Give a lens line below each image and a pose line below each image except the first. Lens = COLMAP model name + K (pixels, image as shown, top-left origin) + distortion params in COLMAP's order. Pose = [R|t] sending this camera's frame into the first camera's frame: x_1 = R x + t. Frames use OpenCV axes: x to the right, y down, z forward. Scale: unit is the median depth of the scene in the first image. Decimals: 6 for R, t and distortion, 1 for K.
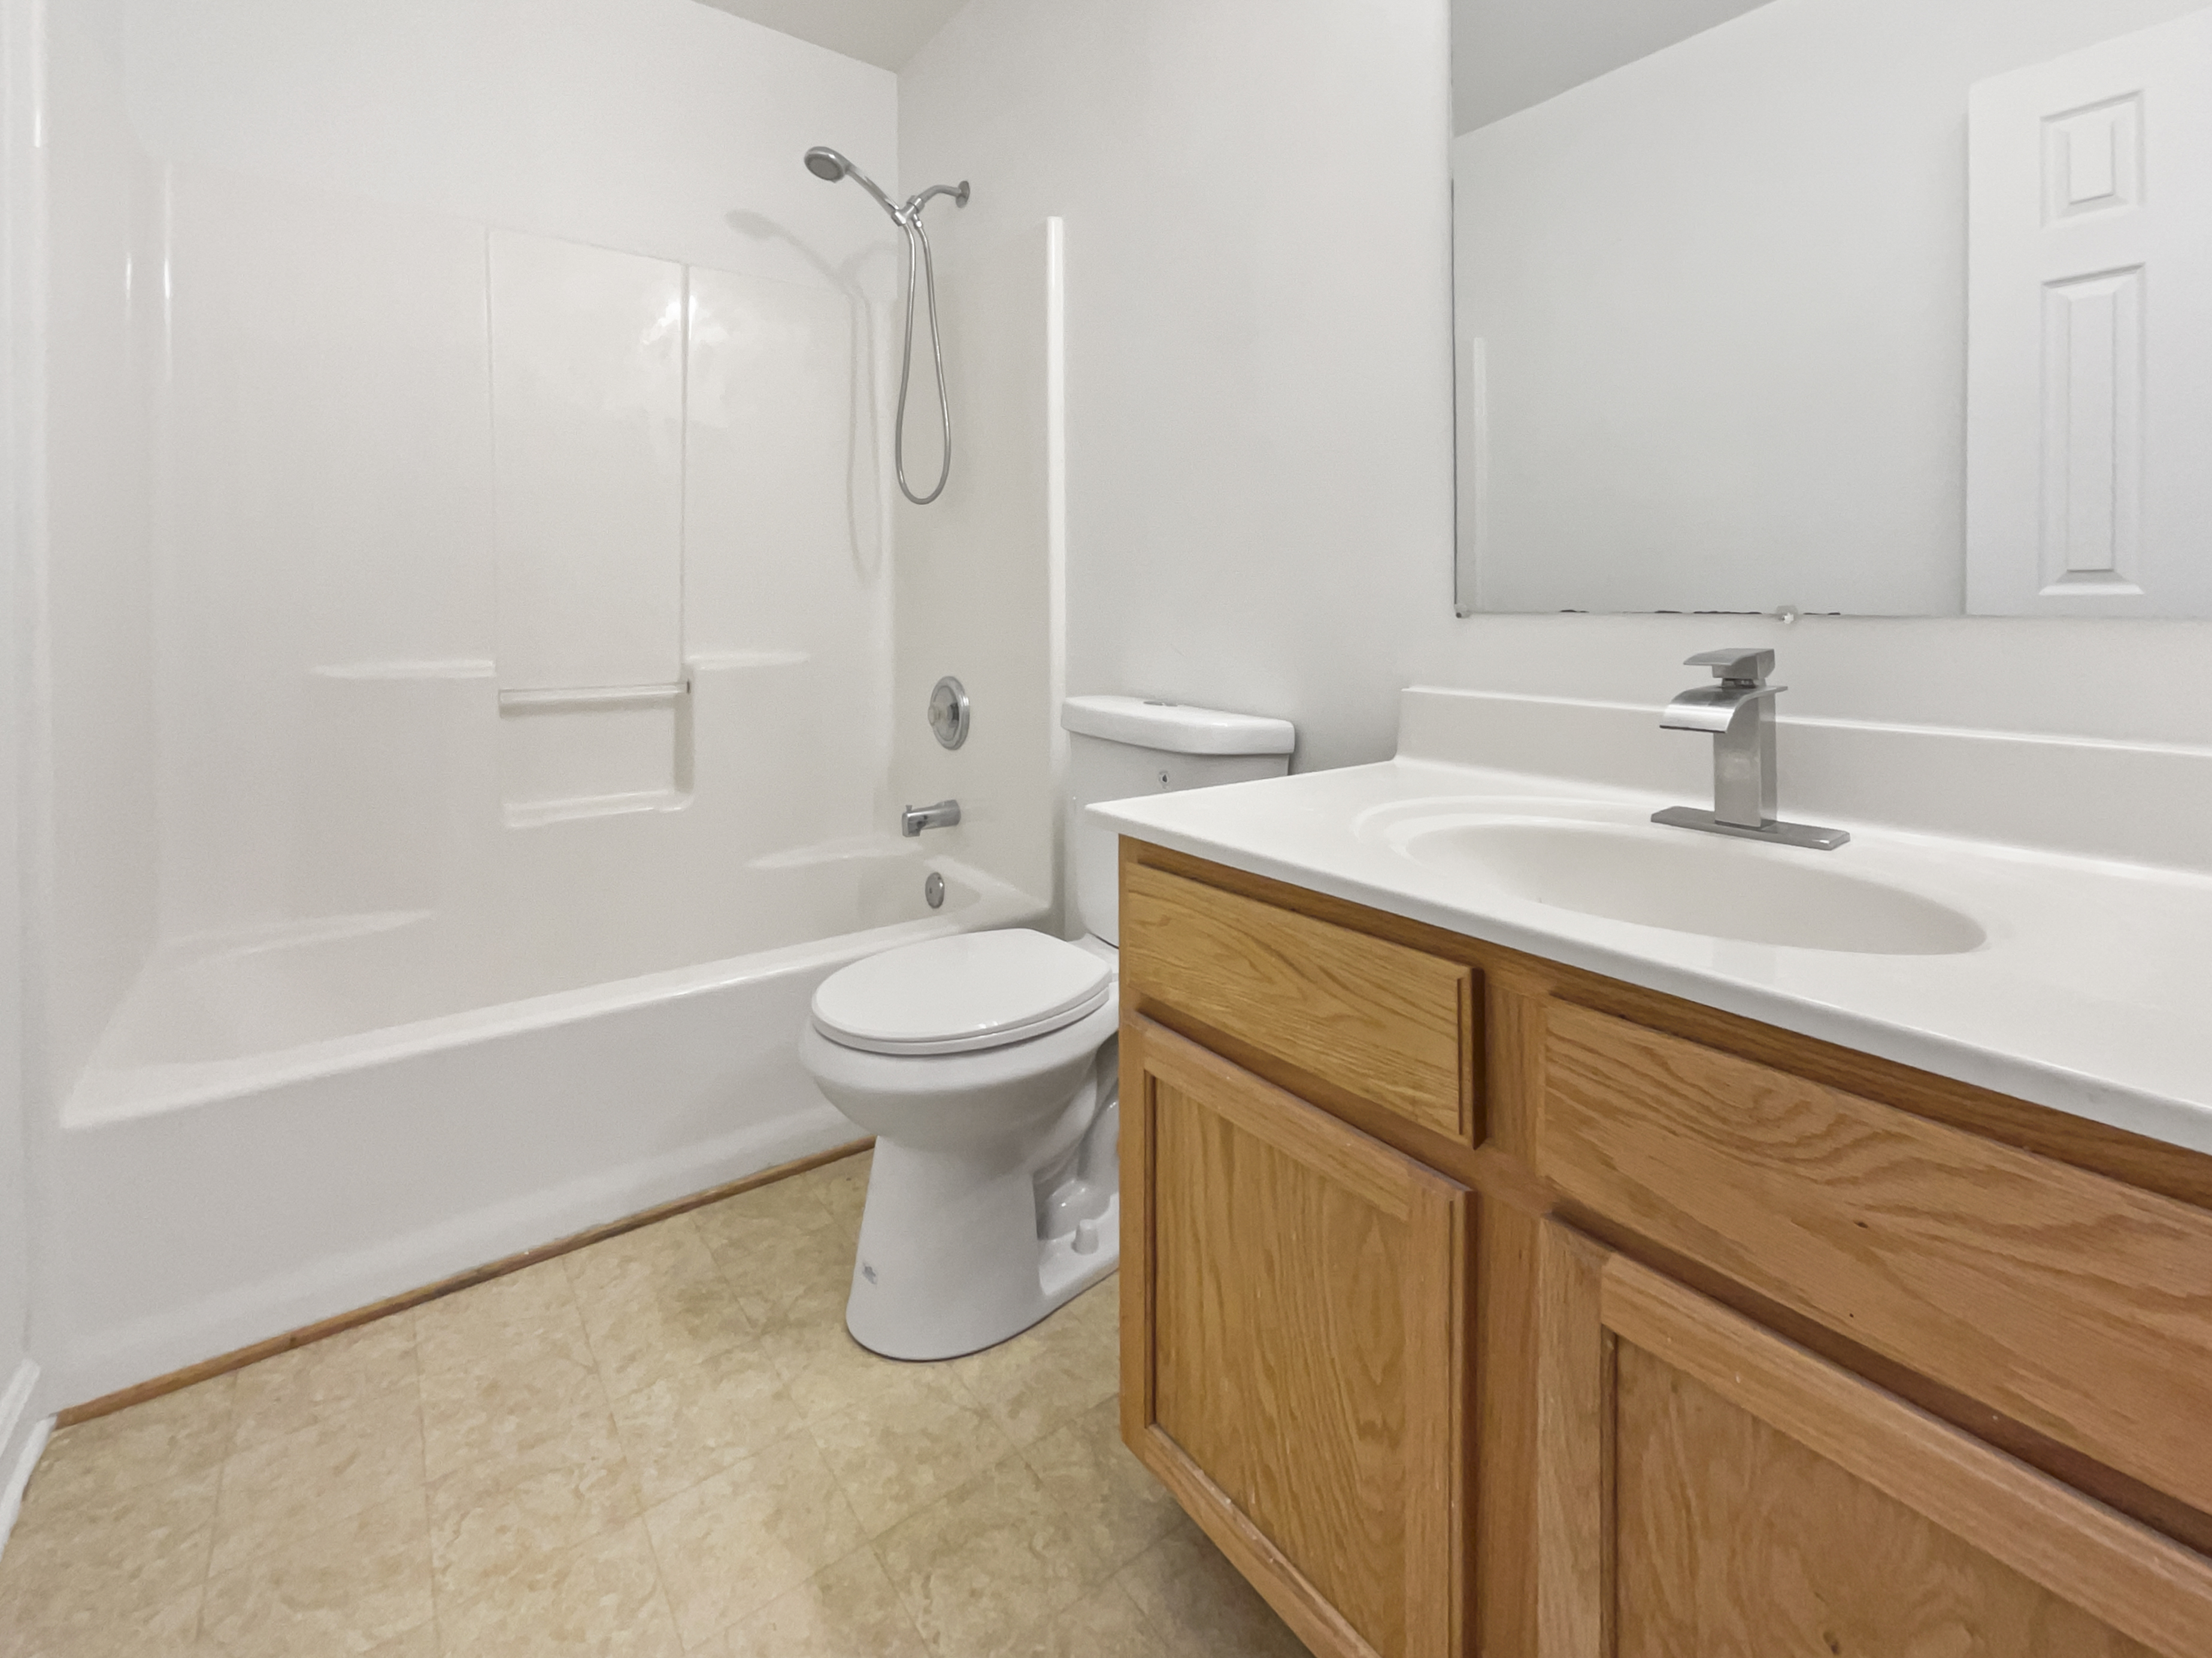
lens RADIAL K [[929.4, 0, 1101.6], [0, 929.4, 628.1], [0, 0, 1]] dist [-0.001548, 0.000071]
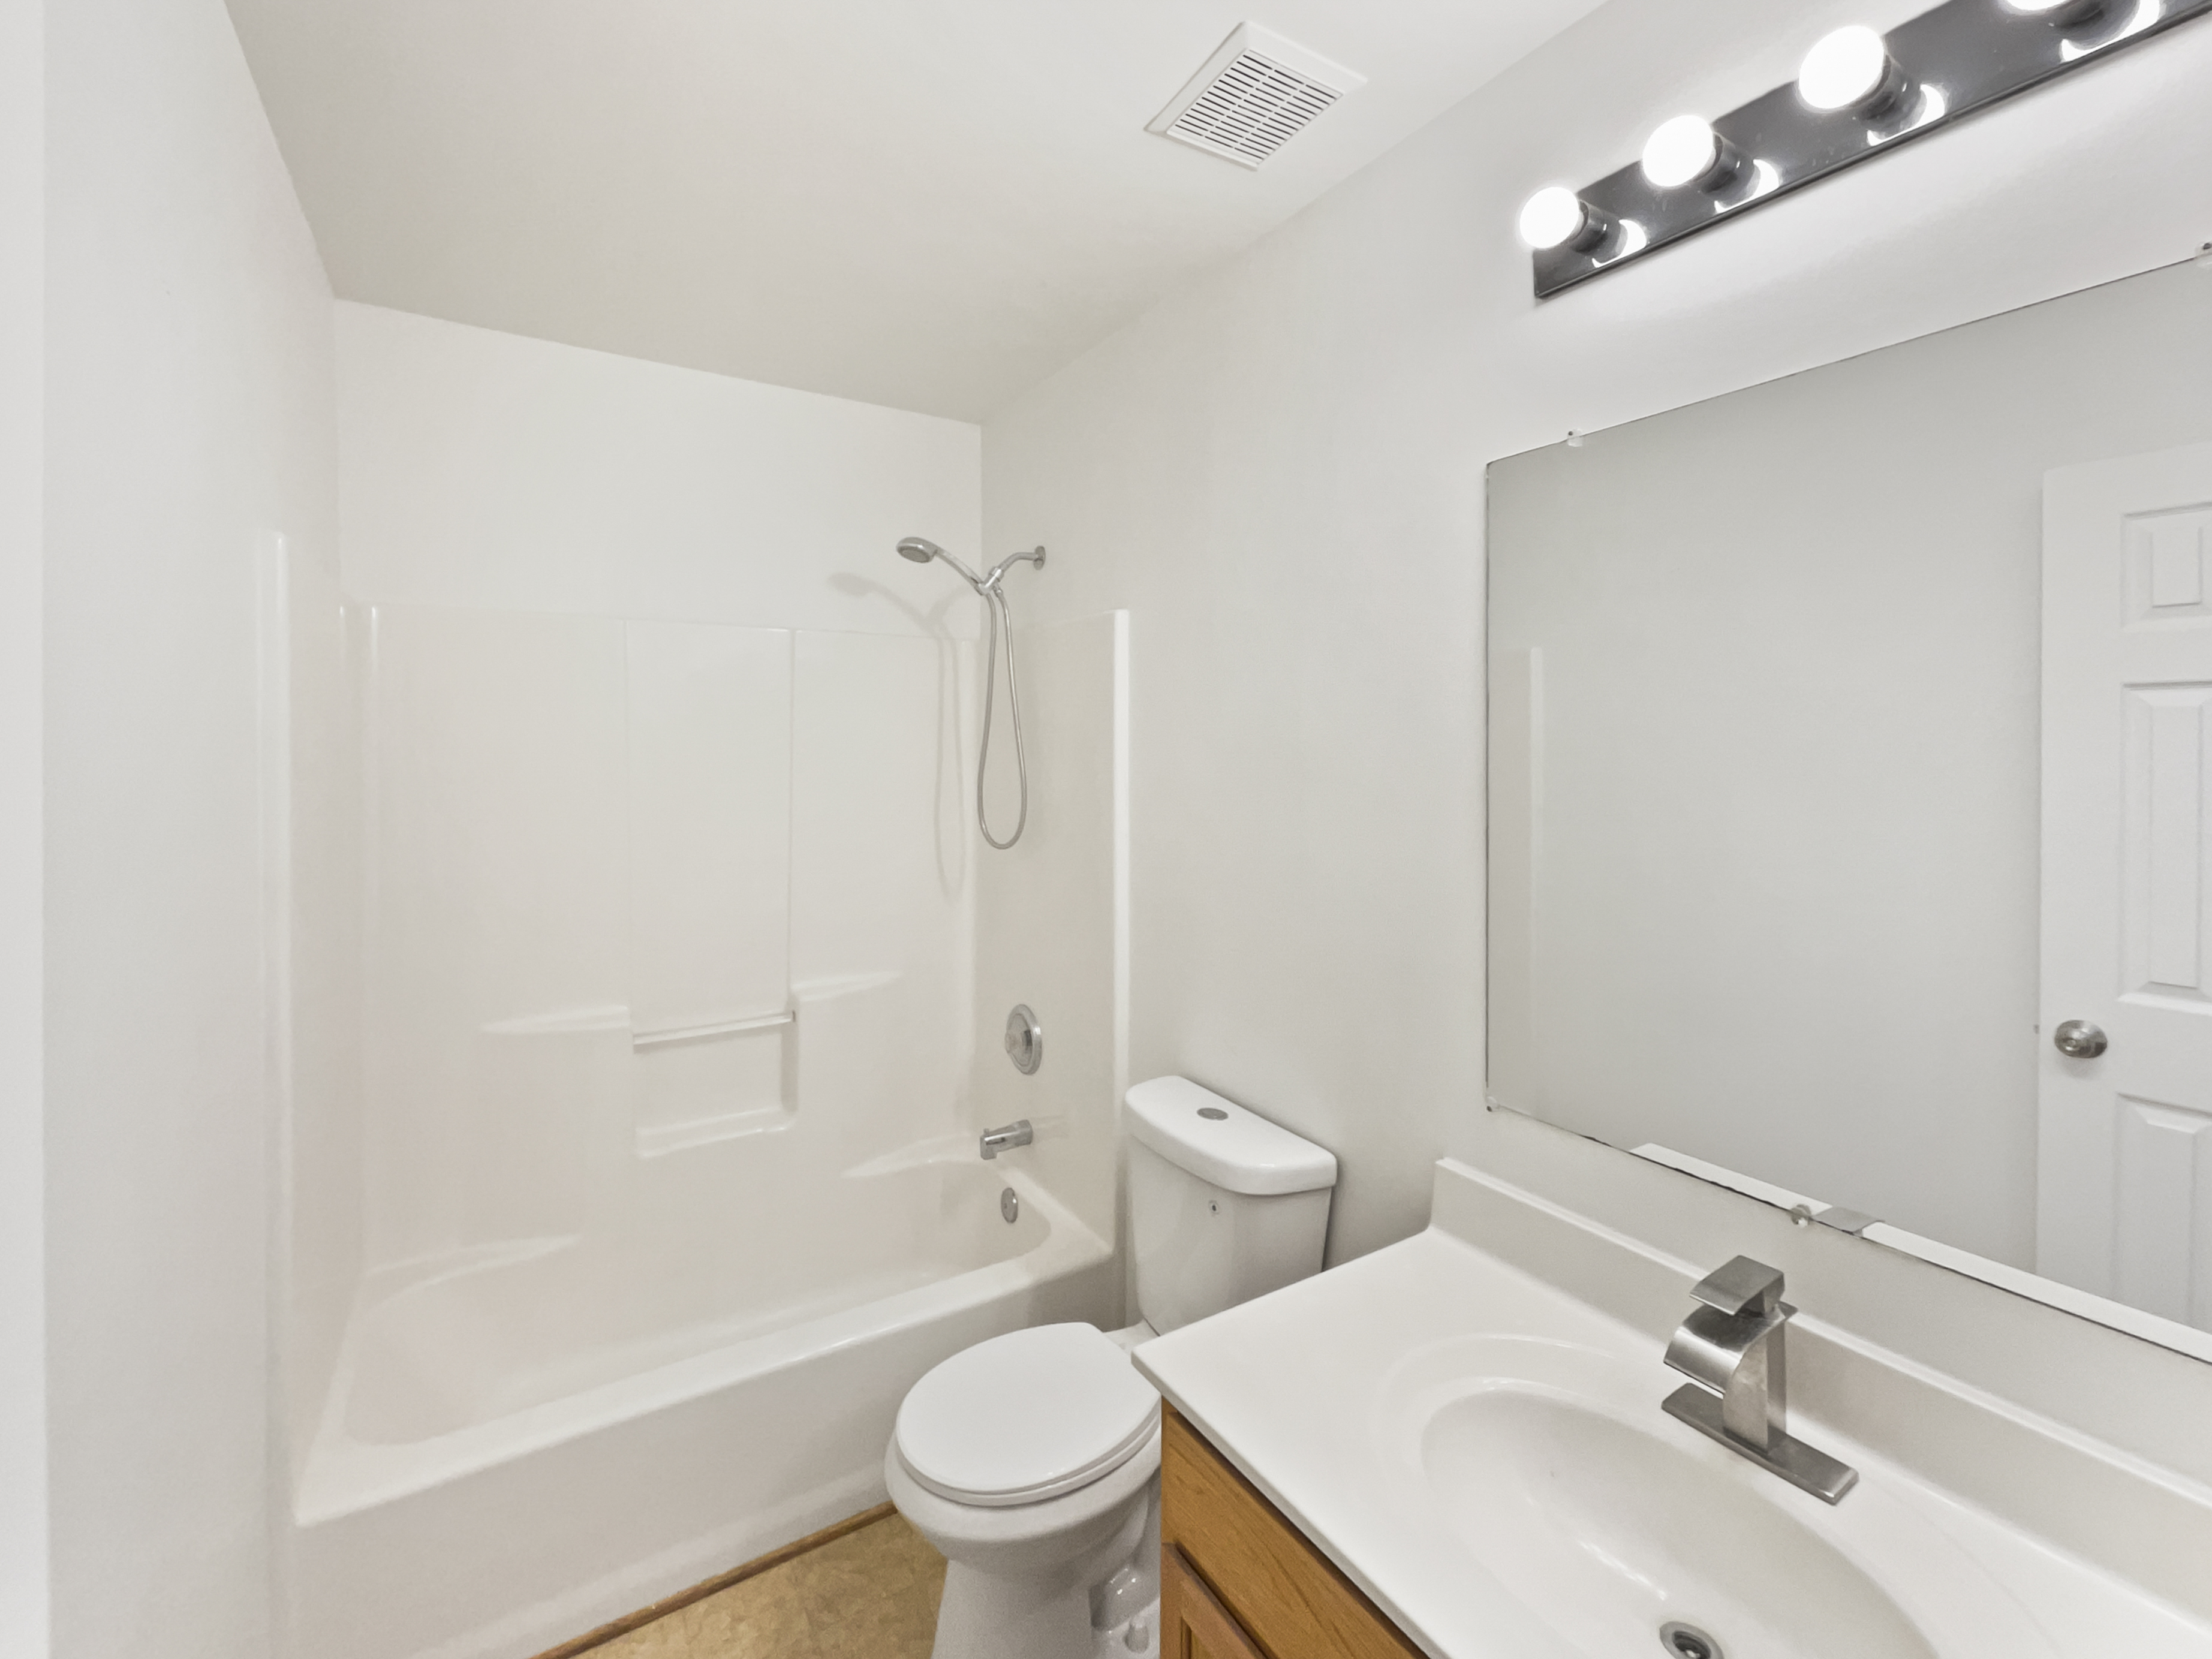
lens RADIAL K [[890.8, 0, 1092.2], [0, 890.8, 756.6], [0, 0, 1]] dist [-0.001572, 0.000166]
pose [[0.995316, 0.005872, -0.096501, 0.018244], [-0.006557, 0.999955, -0.006783, -0.274177], [0.096456, 0.007384, 0.995310, -0.042723]]
